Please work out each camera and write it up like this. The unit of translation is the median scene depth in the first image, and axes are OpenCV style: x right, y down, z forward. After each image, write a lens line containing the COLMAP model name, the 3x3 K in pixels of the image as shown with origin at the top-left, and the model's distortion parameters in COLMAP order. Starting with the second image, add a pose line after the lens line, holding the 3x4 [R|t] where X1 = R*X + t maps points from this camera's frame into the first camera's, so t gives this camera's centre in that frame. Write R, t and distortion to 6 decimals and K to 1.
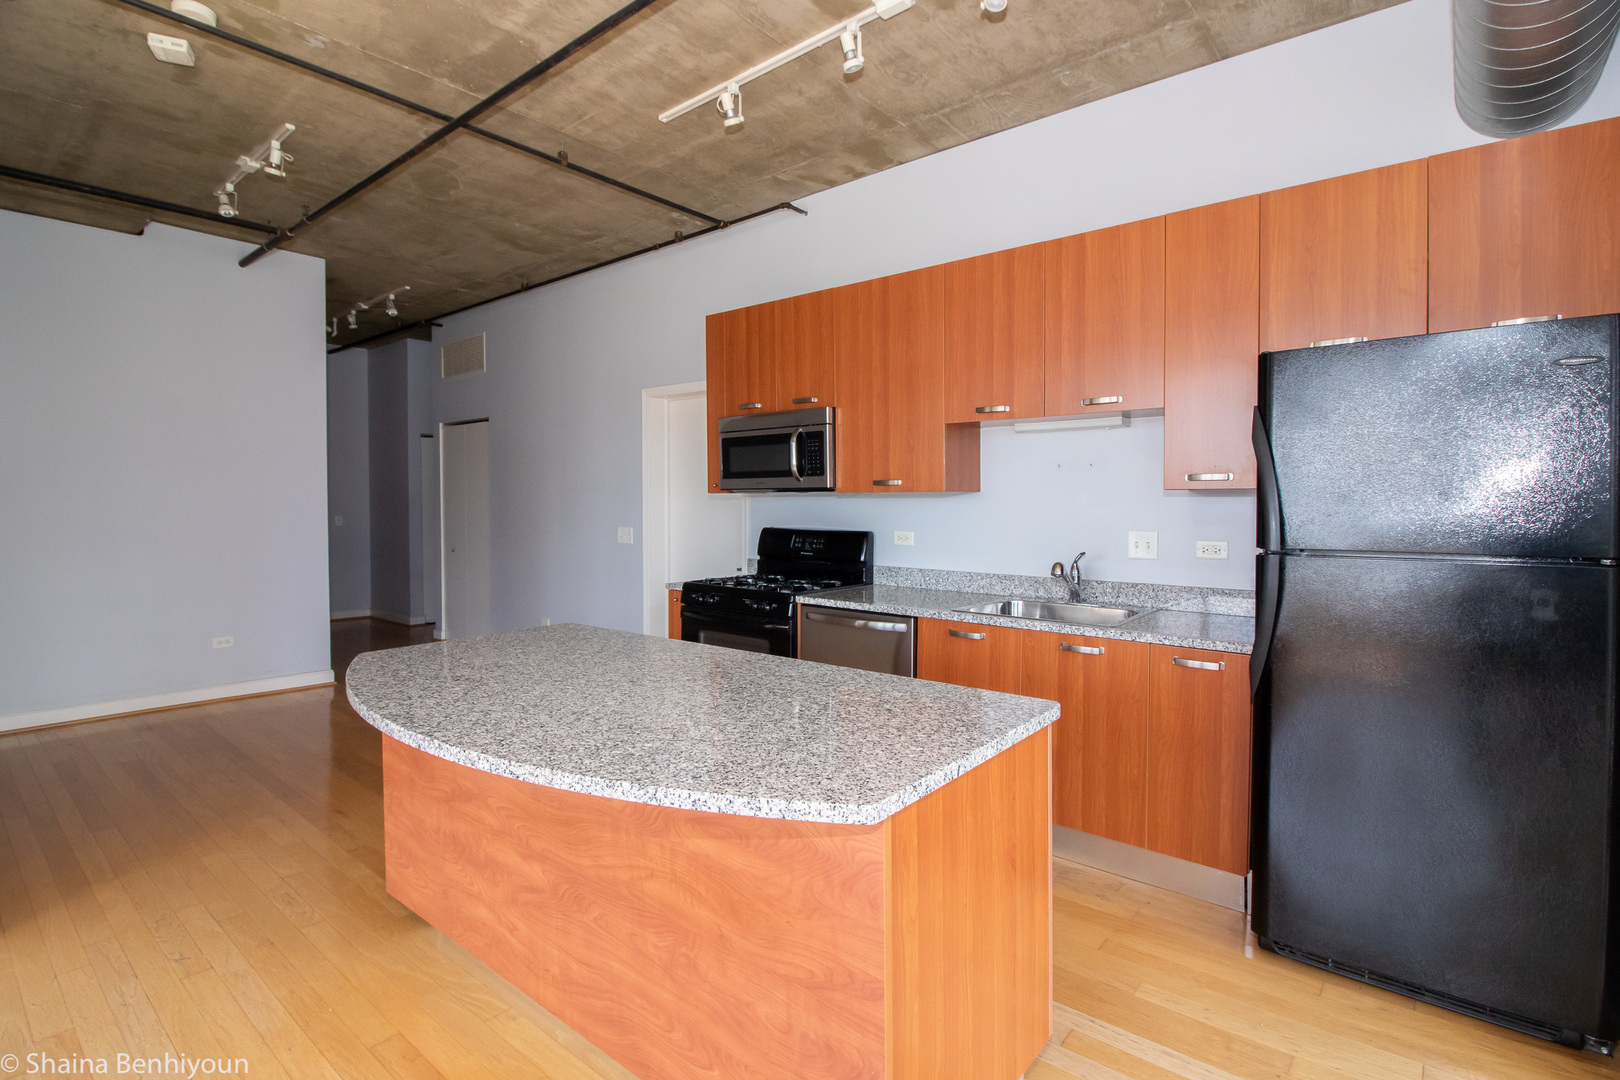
lens RADIAL K [[770.6, 0, 813.5], [0, 770.6, 513.1], [0, 0, 1]] dist [-0.011808, -0.000253]
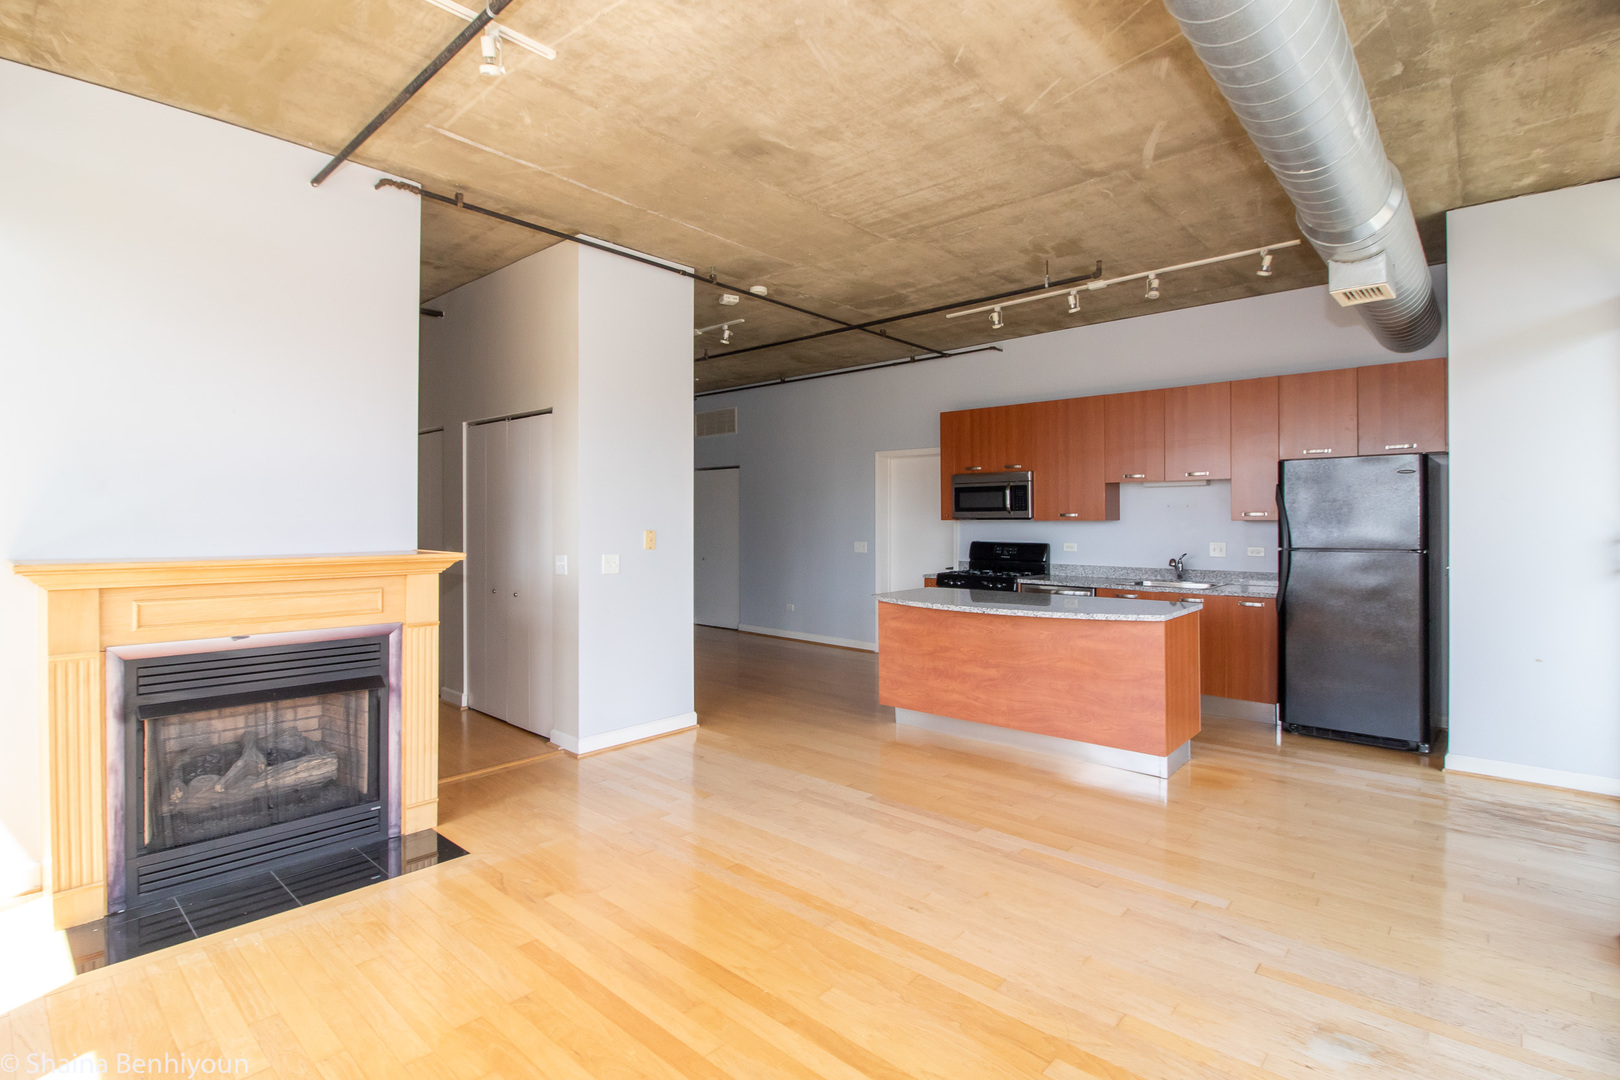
lens RADIAL K [[770.6, 0, 813.5], [0, 770.6, 513.1], [0, 0, 1]] dist [-0.011808, -0.000253]
pose [[0.999489, 0.001038, -0.031958, -0.435491], [-0.001895, 0.999639, -0.026784, 0.004265], [0.031919, 0.026831, 0.999130, -0.790917]]
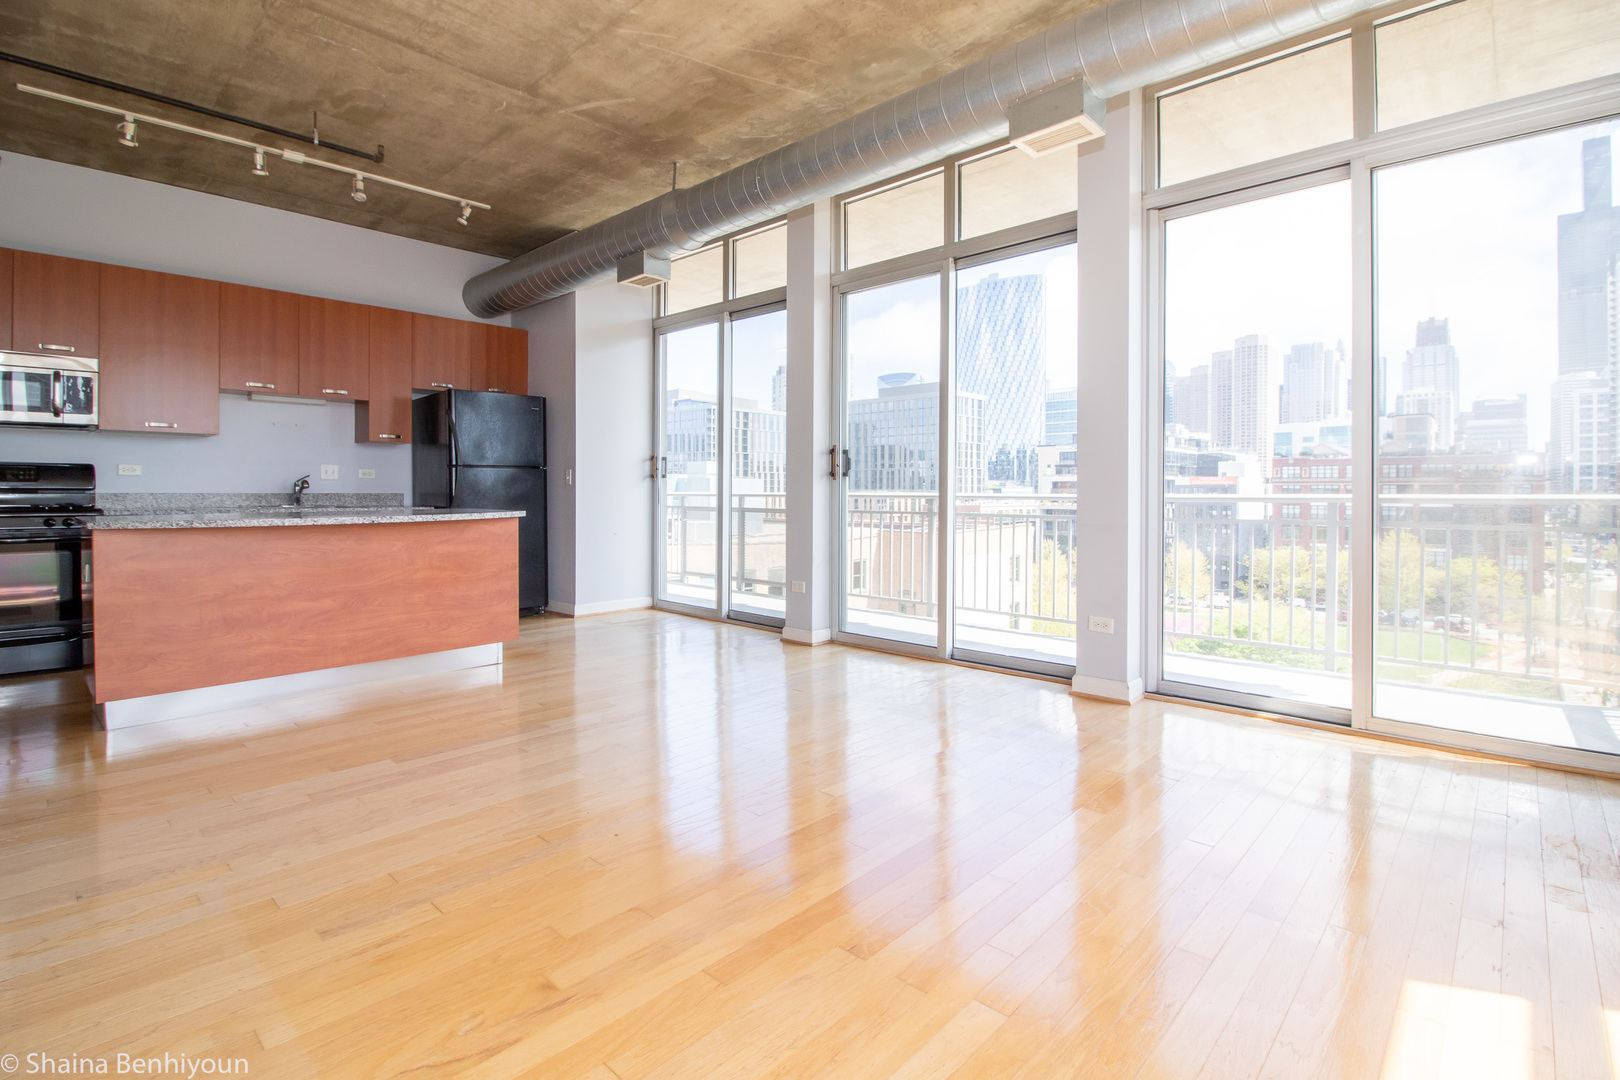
lens RADIAL K [[751.0, 0, 793.3], [0, 751.0, 493.0], [0, 0, 1]] dist [-0.023488, -0.000804]
pose [[0.067993, -0.003015, 0.997681, -1.122301], [0.016609, 0.999860, 0.001890, 0.095253], [-0.997548, 0.016442, 0.068033, -0.189804]]
